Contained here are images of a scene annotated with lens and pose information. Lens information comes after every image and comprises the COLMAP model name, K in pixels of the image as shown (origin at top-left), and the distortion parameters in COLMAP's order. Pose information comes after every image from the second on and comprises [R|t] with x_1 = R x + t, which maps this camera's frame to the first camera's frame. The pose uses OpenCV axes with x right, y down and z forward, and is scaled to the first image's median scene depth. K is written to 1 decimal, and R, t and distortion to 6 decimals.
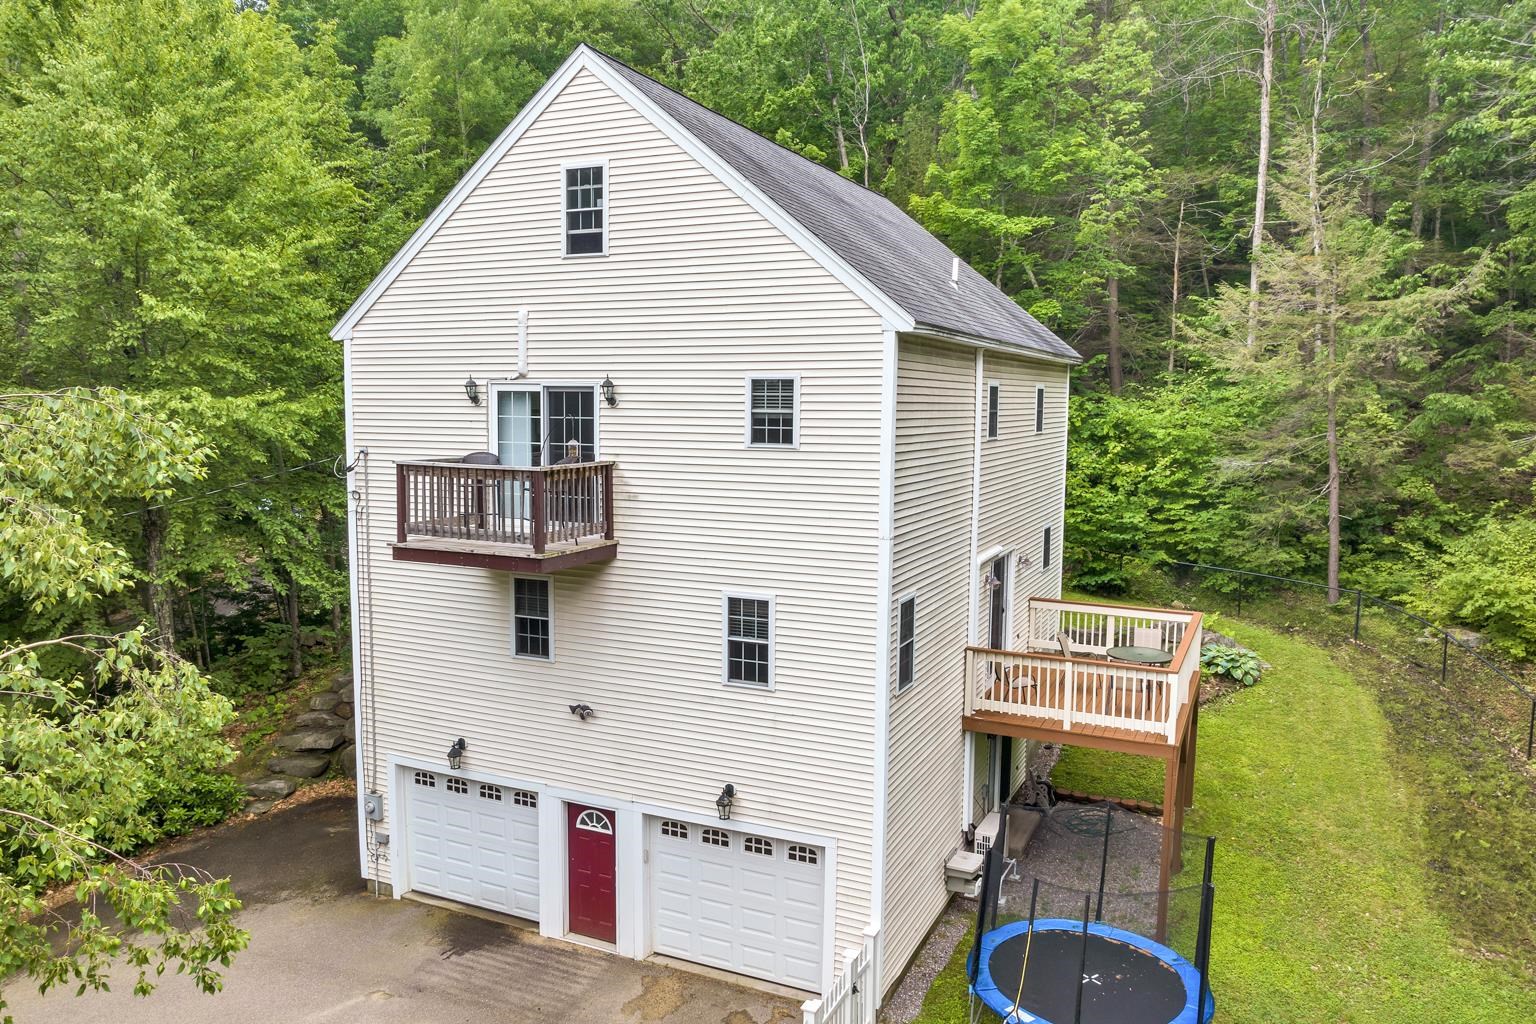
lens RADIAL K [[1087.5, 0, 773.1], [0, 1087.5, 510.4], [0, 0, 1]] dist [-0.075122, 0.040766]
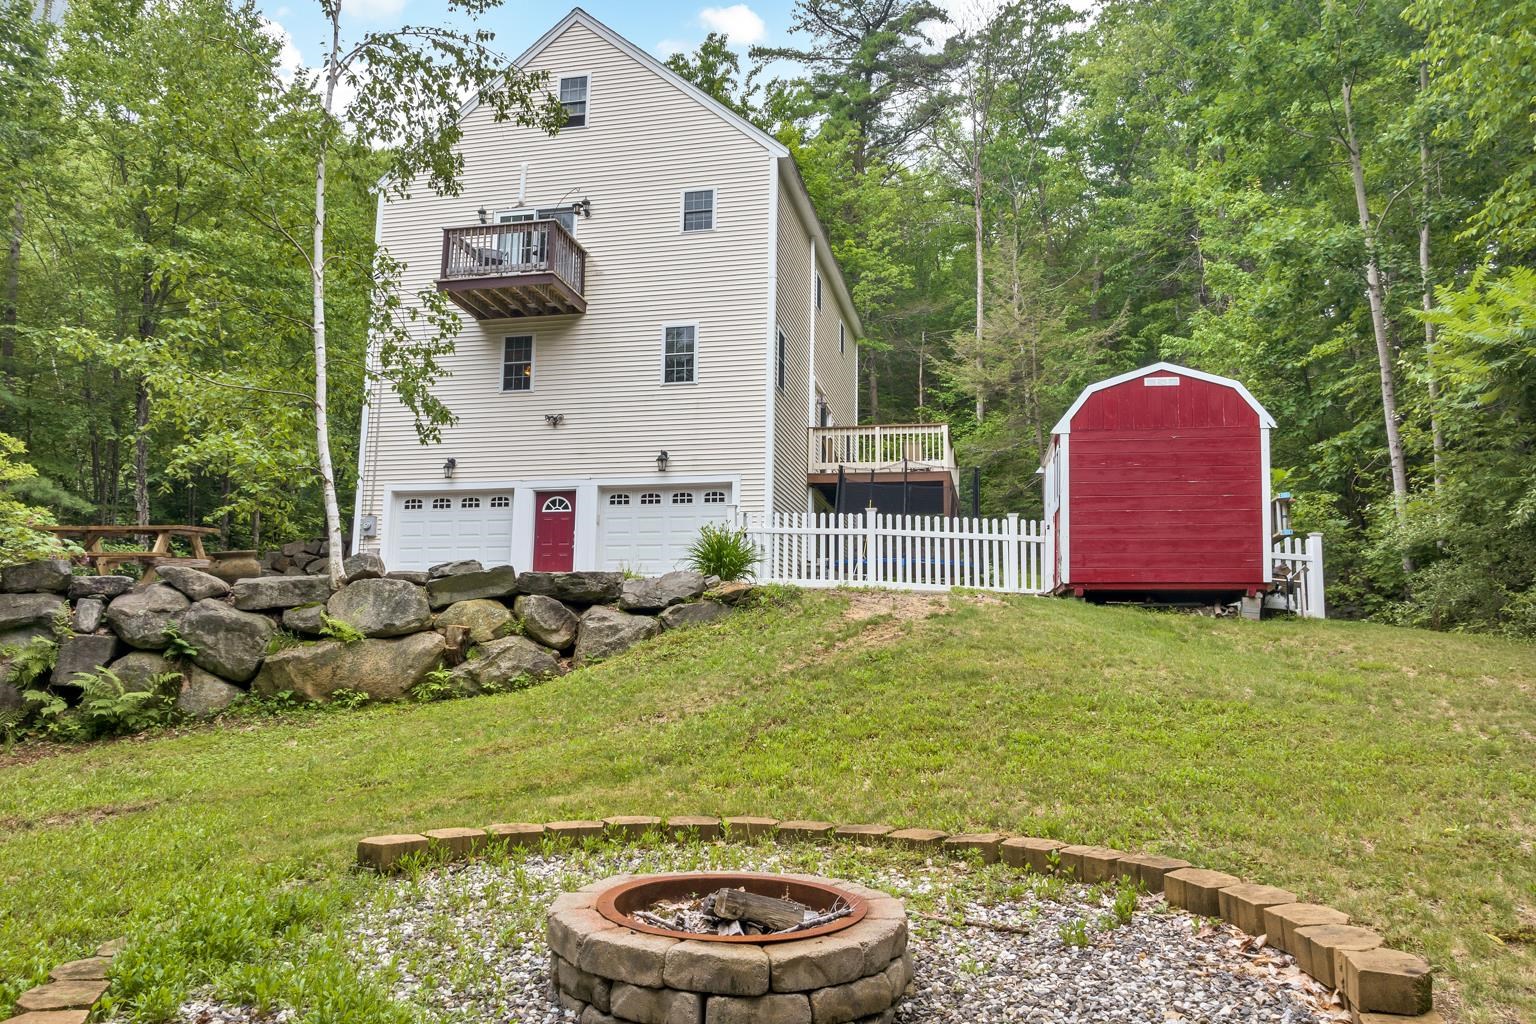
lens RADIAL K [[1087.5, 0, 763.8], [0, 1087.5, 516.5], [0, 0, 1]] dist [-0.075122, 0.040766]
pose [[0.975856, 0.033569, 0.215819, -0.211806], [0.018968, 0.971361, -0.236852, 0.652478], [-0.217588, 0.235227, 0.947272, -0.378352]]
